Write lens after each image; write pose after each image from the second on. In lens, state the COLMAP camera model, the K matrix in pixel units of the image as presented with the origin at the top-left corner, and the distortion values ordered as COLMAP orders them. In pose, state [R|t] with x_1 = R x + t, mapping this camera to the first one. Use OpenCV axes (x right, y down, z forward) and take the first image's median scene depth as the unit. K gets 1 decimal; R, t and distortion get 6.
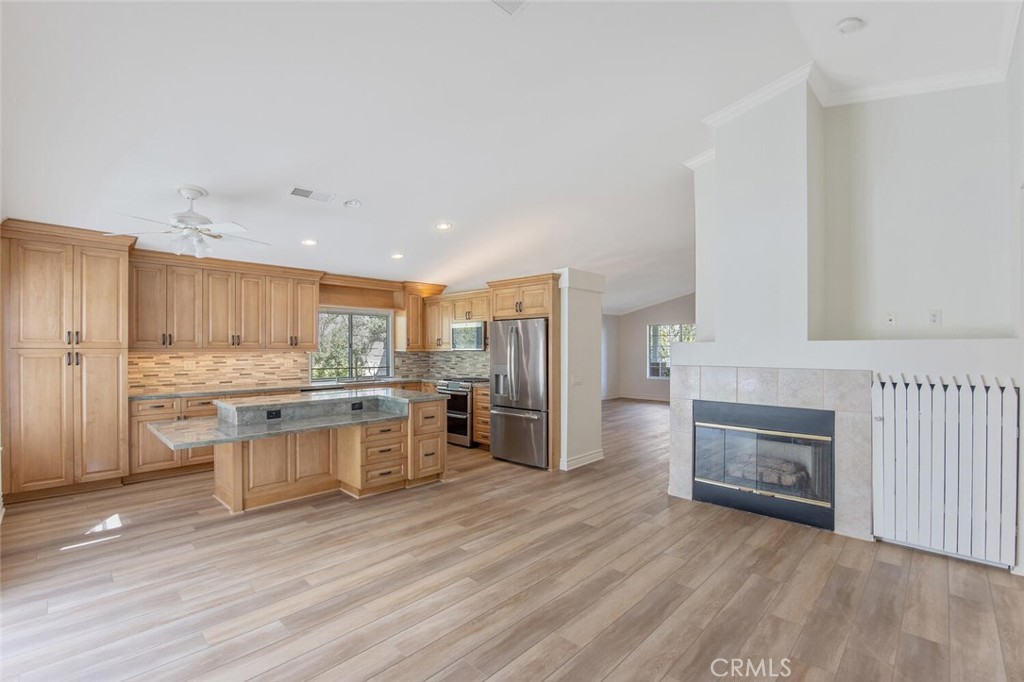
lens RADIAL K [[467.8, 0, 509.9], [0, 467.8, 348.2], [0, 0, 1]] dist [-0.019097, 0.003420]
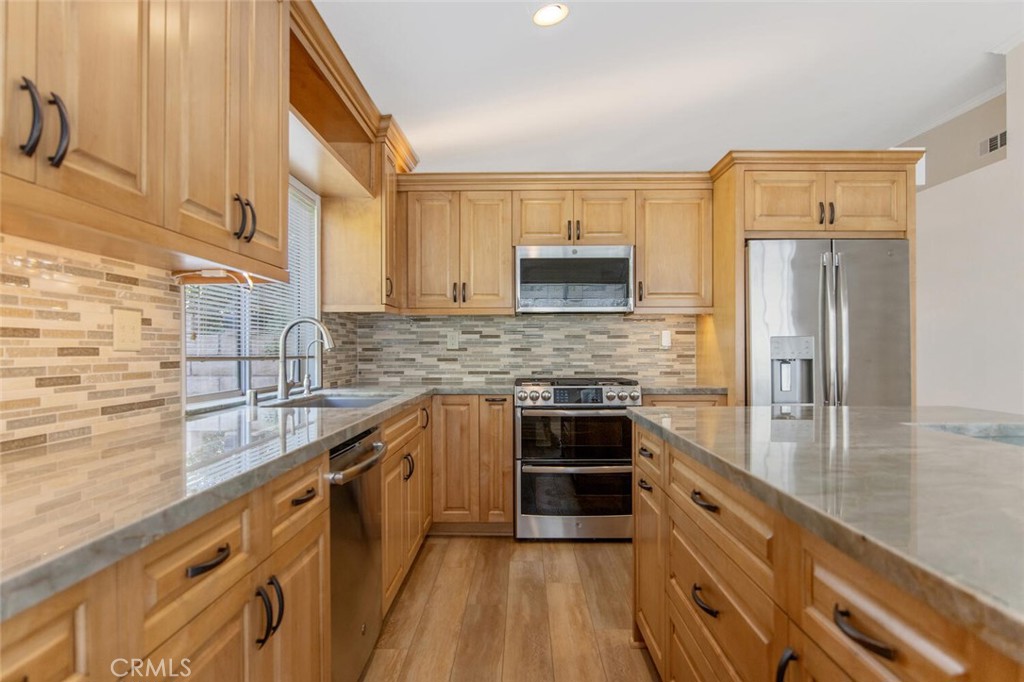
lens RADIAL K [[578.1, 0, 494.0], [0, 578.1, 348.2], [0, 0, 1]] dist [-0.026367, 0.000769]
pose [[0.733481, 0.001059, 0.679709, -0.721839], [0.000711, 0.999997, -0.002326, 0.055764], [-0.679709, 0.002189, 0.733479, 0.958309]]
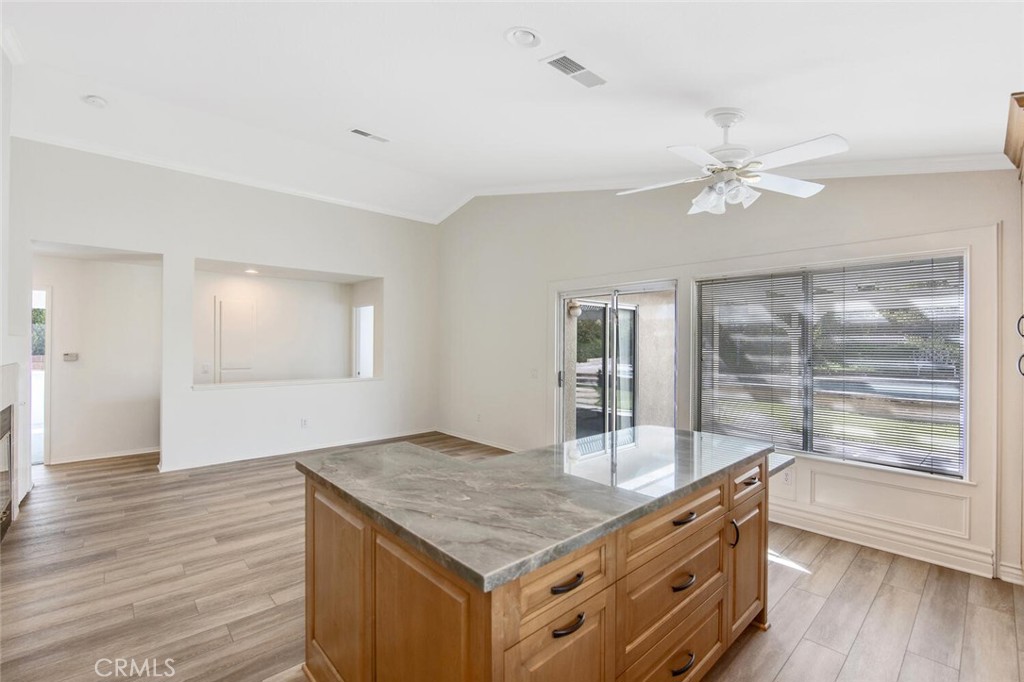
lens RADIAL K [[438.1, 0, 506.0], [0, 438.1, 343.2], [0, 0, 1]] dist [-0.016284, 0.000595]
pose [[-0.998379, -0.000690, 0.056910, -0.344942], [-0.000691, 1.000000, 0.000003, -0.001263], [-0.056910, -0.000036, -0.998379, 1.425585]]
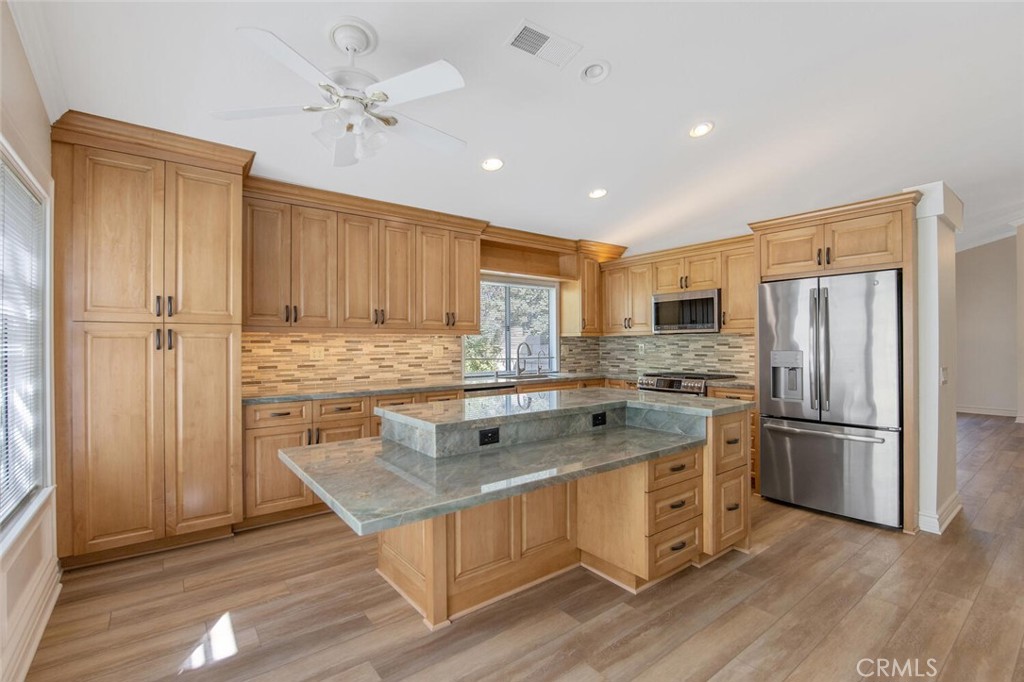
lens RADIAL K [[467.8, 0, 506.3], [0, 467.8, 341.2], [0, 0, 1]] dist [-0.019097, 0.003420]
pose [[0.989959, -0.004968, -0.141268, -0.365370], [0.004147, 0.999973, -0.006104, 0.029028], [0.141295, 0.005457, 0.989953, 0.406391]]
